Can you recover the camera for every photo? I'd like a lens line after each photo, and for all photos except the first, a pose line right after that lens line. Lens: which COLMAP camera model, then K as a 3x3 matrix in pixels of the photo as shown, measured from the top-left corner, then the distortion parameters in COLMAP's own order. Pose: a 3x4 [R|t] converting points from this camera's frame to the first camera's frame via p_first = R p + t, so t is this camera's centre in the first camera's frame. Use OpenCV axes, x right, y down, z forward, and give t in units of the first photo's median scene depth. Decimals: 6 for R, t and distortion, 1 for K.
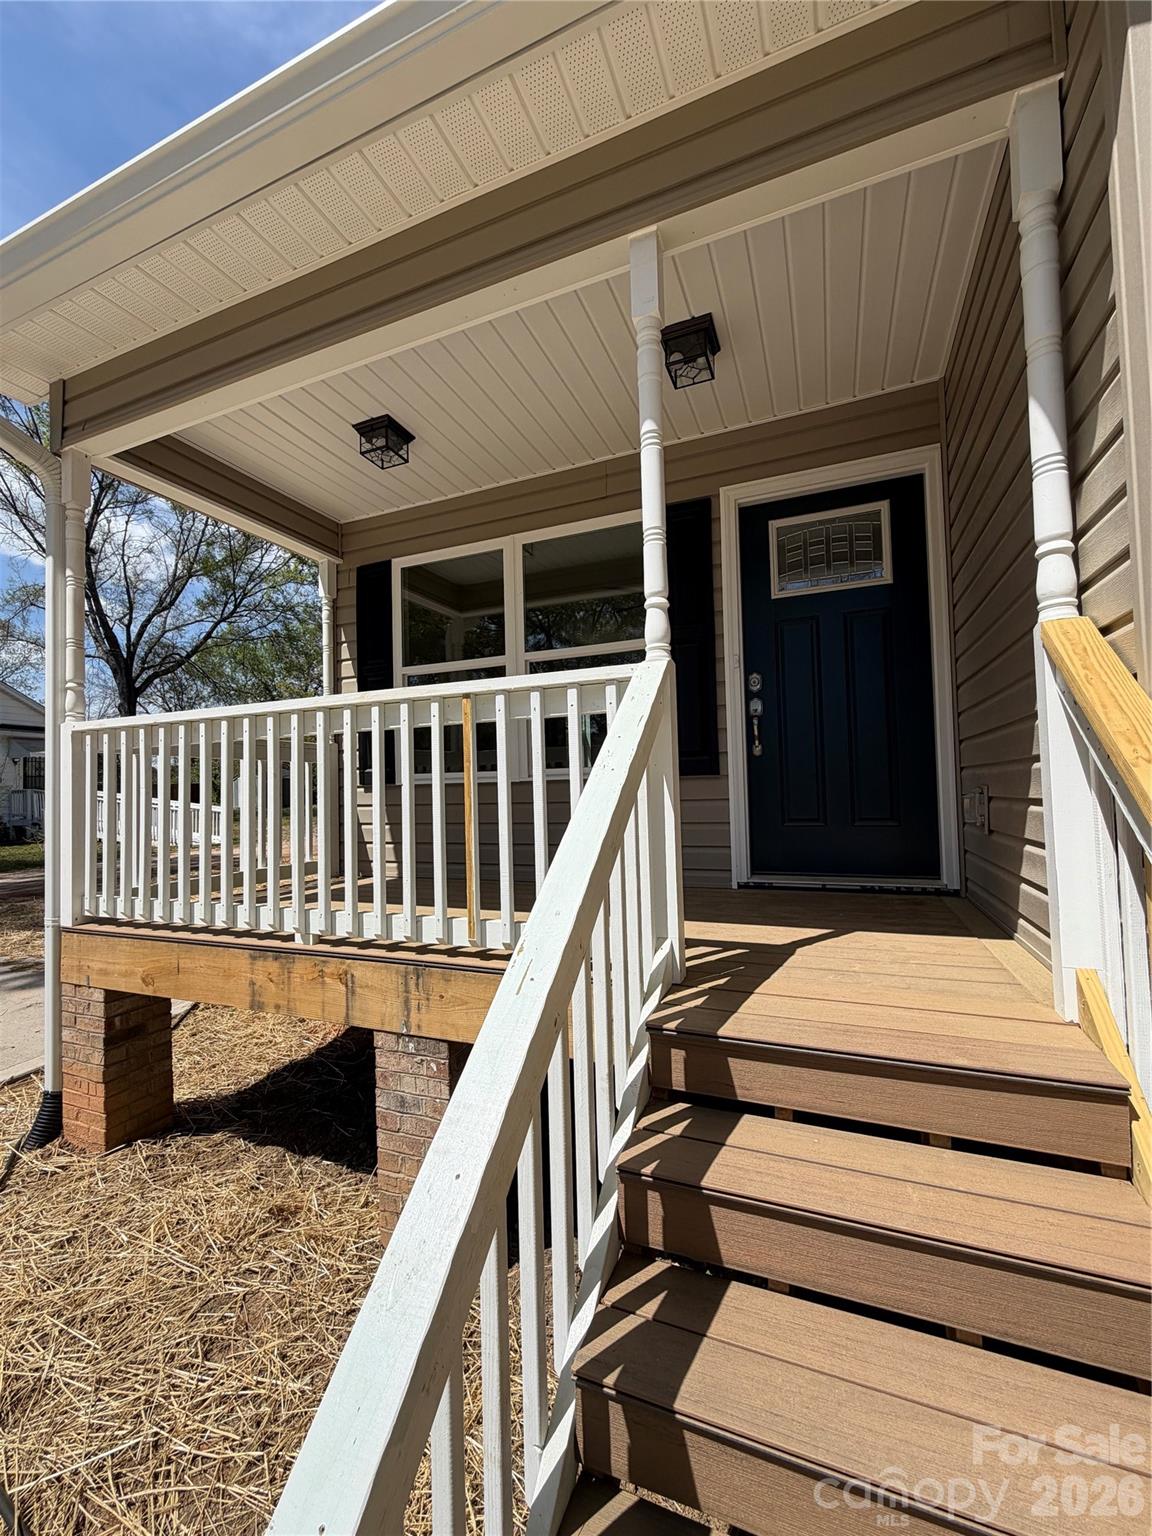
lens RADIAL K [[629.1, 0, 575.9], [0, 629.1, 769.7], [0, 0, 1]] dist [-0.003711, -0.000105]
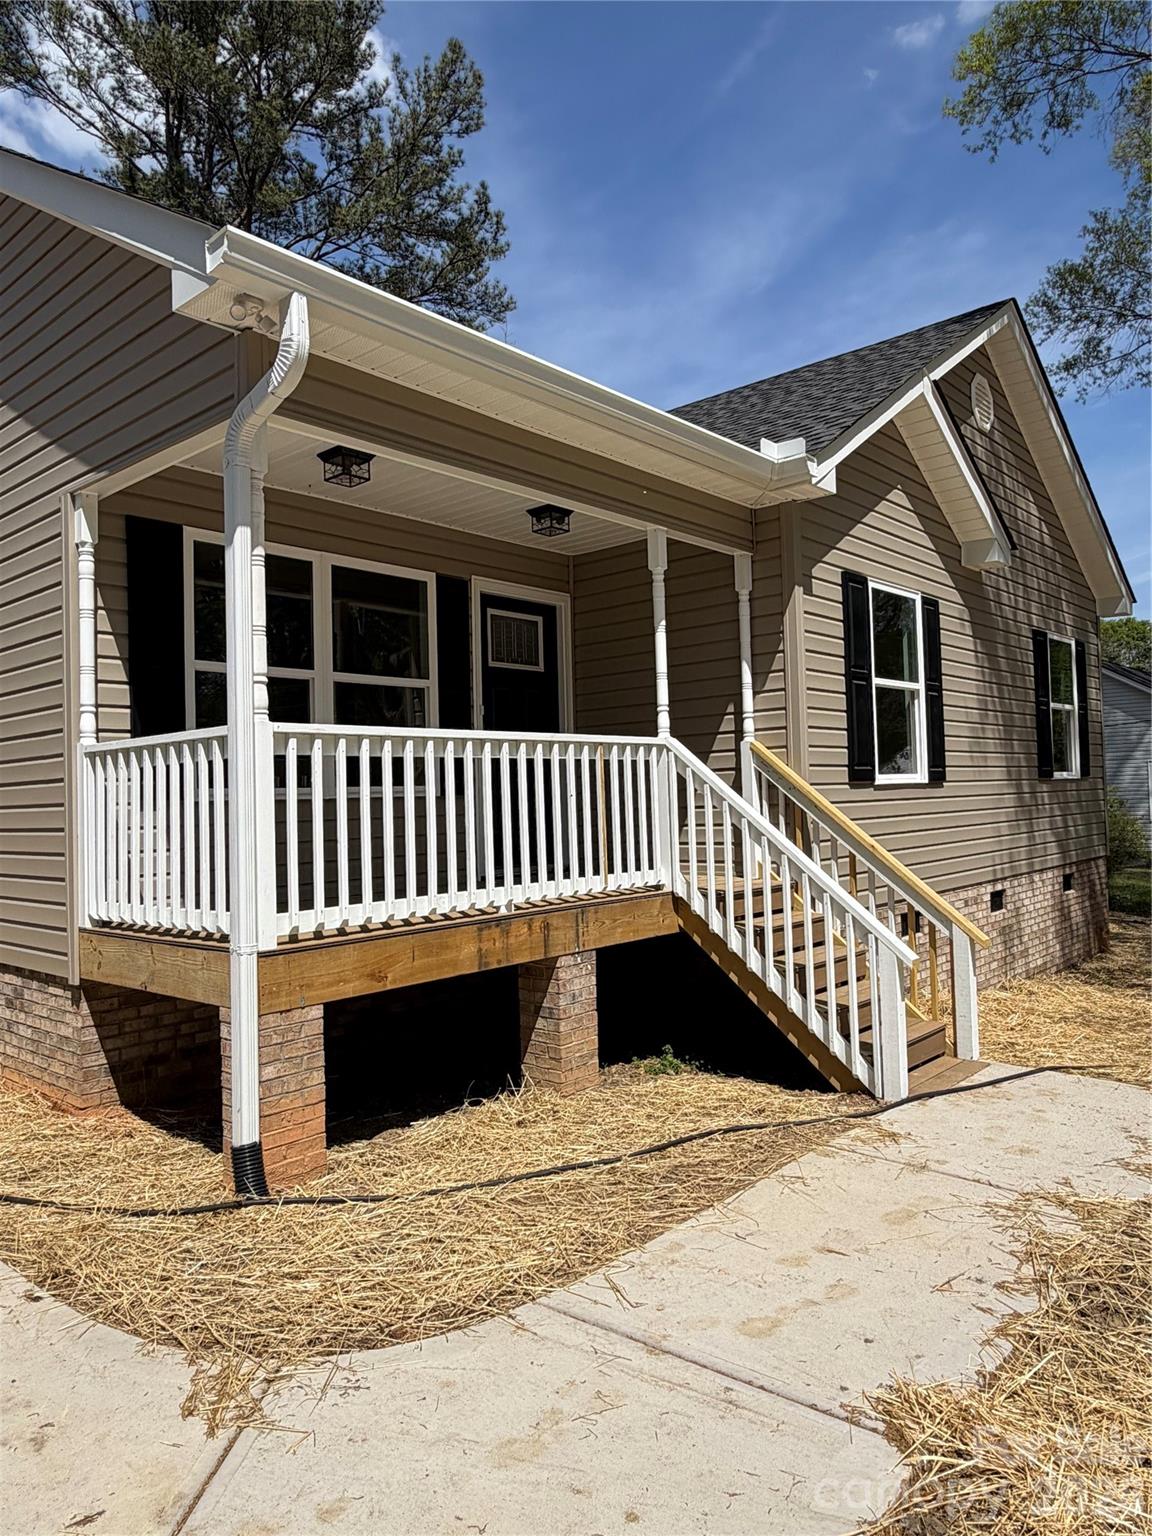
lens RADIAL K [[1032.8, 0, 575.0], [0, 1032.8, 763.9], [0, 0, 1]] dist [0.005829, 0.000468]
pose [[0.333196, 0.047208, 0.941675, -1.970026], [-0.013319, 0.998882, -0.045364, 0.043481], [-0.942764, 0.002573, 0.333452, 0.091688]]
